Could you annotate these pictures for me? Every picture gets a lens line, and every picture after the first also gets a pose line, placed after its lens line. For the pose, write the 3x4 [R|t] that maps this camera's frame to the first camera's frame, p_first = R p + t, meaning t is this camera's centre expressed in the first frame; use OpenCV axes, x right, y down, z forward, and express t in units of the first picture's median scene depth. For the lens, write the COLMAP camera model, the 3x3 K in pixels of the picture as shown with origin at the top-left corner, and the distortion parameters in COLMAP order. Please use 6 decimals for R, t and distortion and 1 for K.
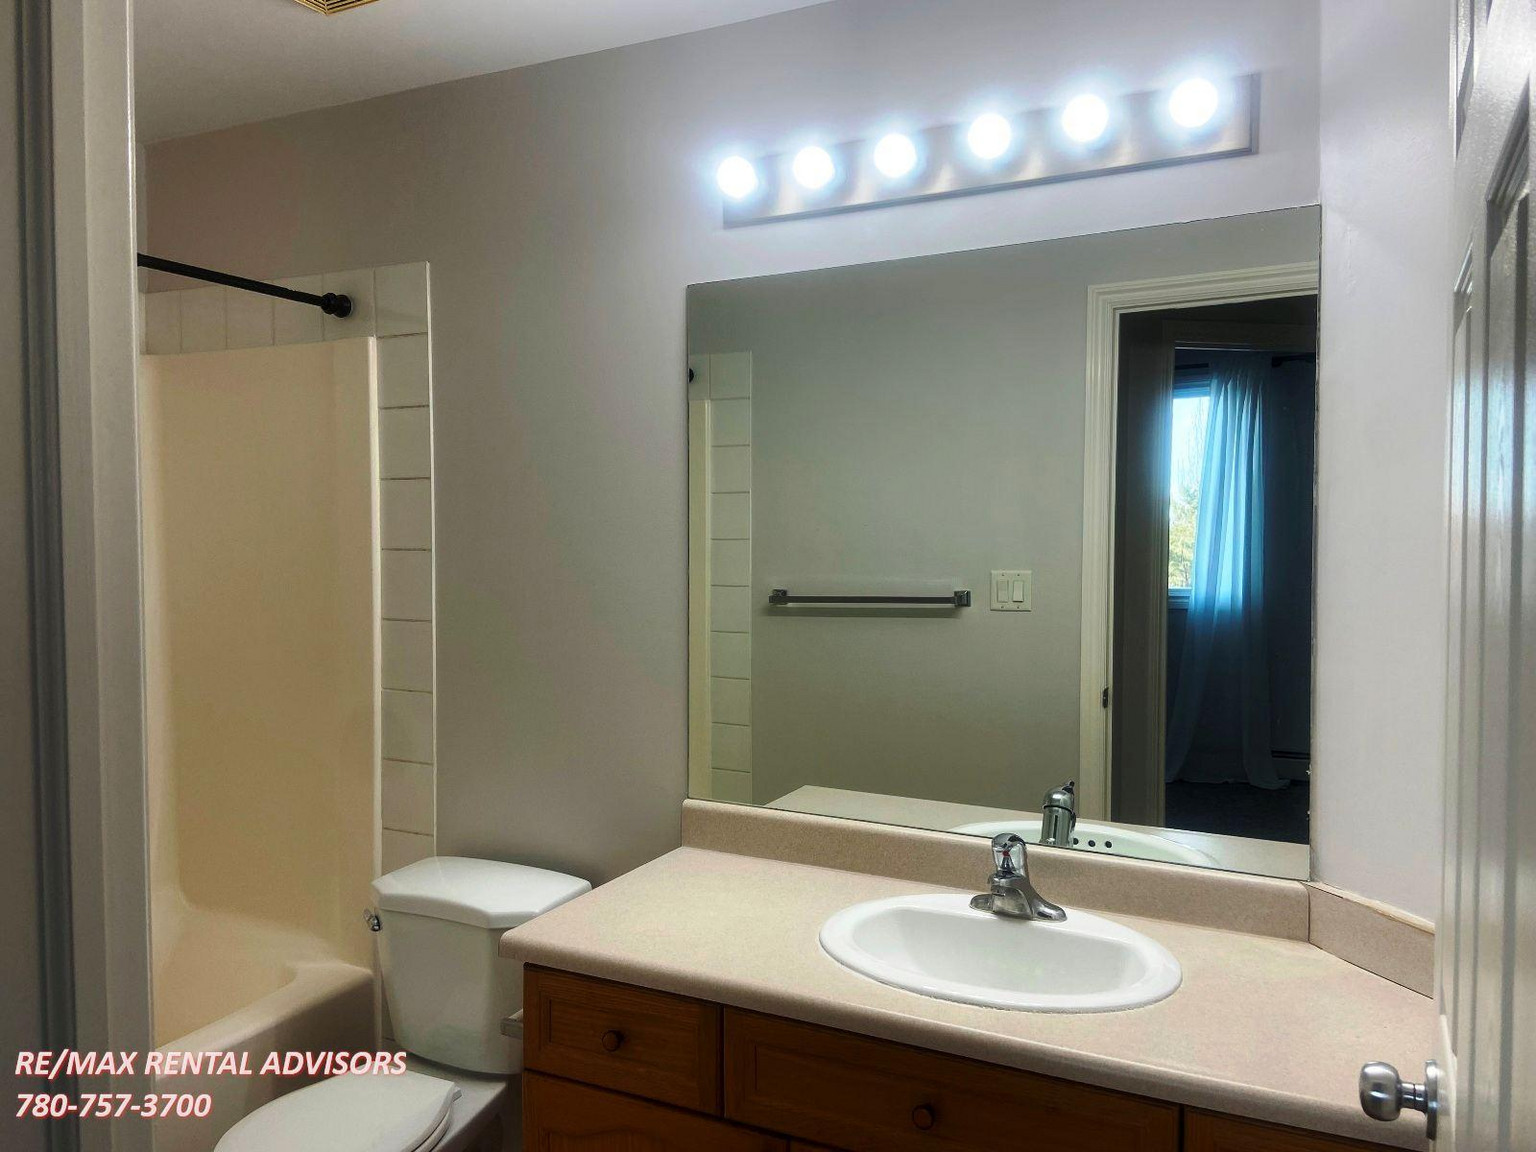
lens RADIAL K [[1157.9, 0, 768.0], [0, 1157.9, 576.0], [0, 0, 1]] dist [0.148029, -0.205495]
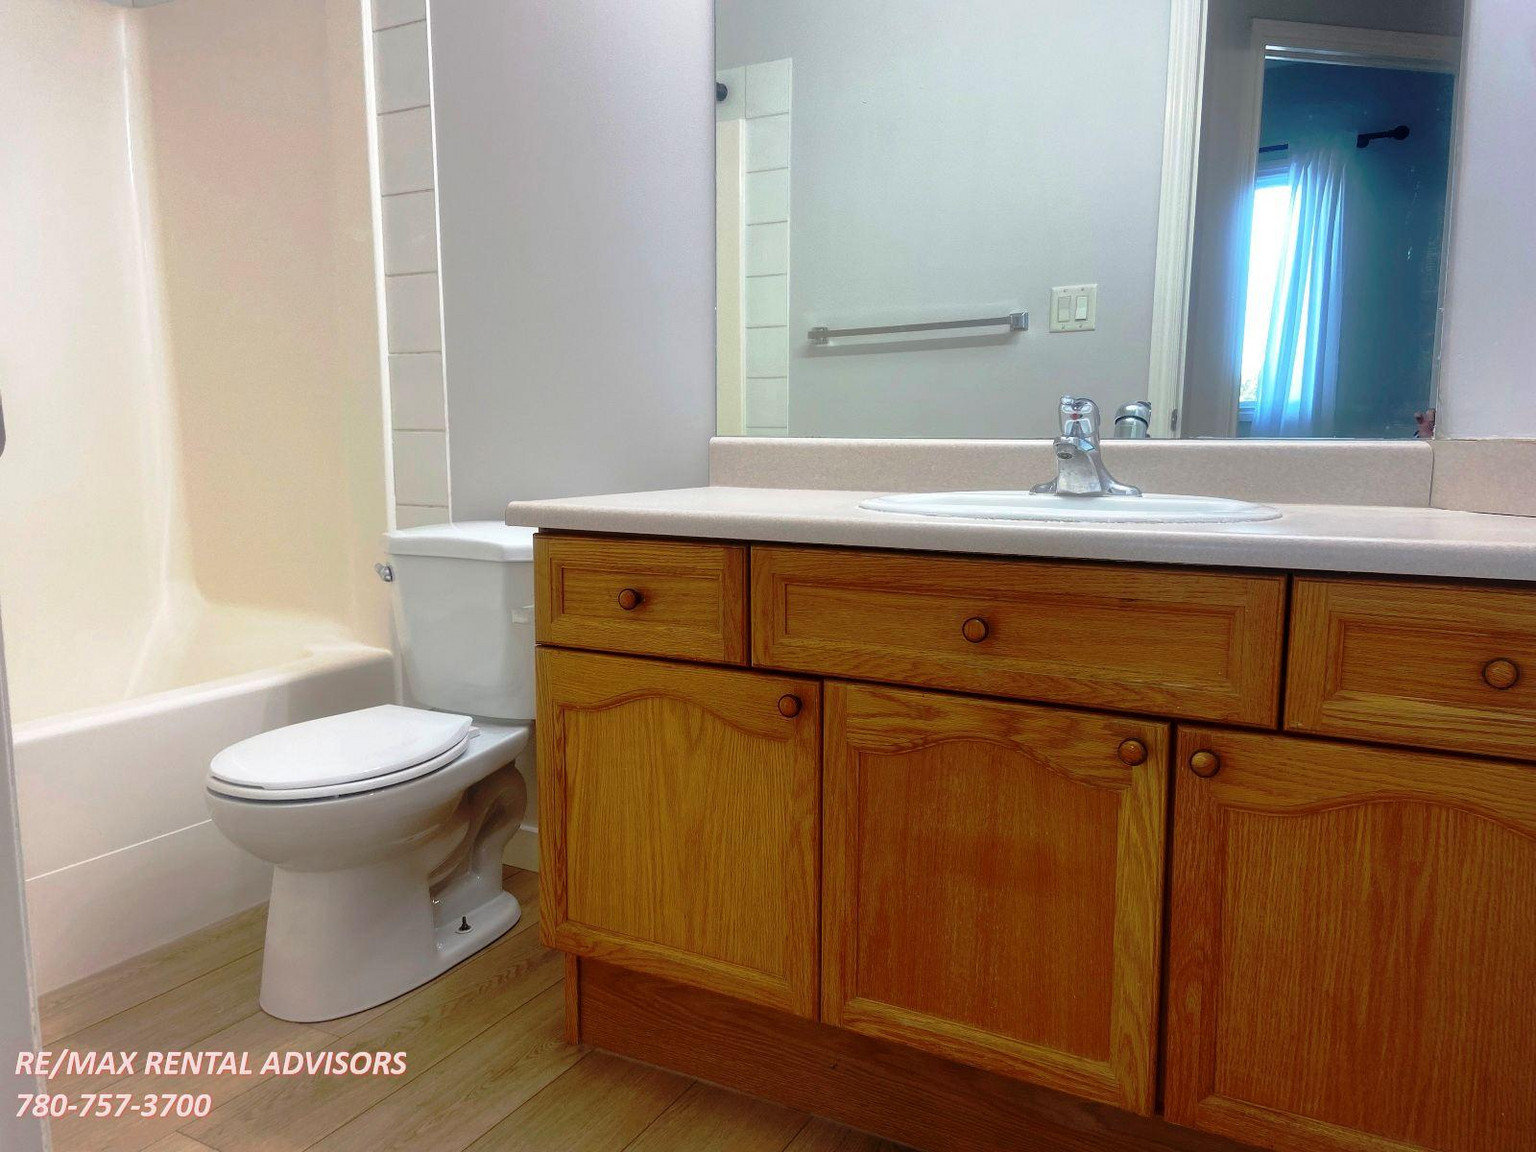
lens RADIAL K [[1153.1, 0, 756.2], [0, 1153.1, 579.0], [0, 0, 1]] dist [0.124652, -0.149898]
pose [[0.998951, 0.004515, -0.045571, 0.004075], [-0.000330, 0.995812, 0.091426, 0.202983], [0.045793, -0.091315, 0.994769, 0.084348]]
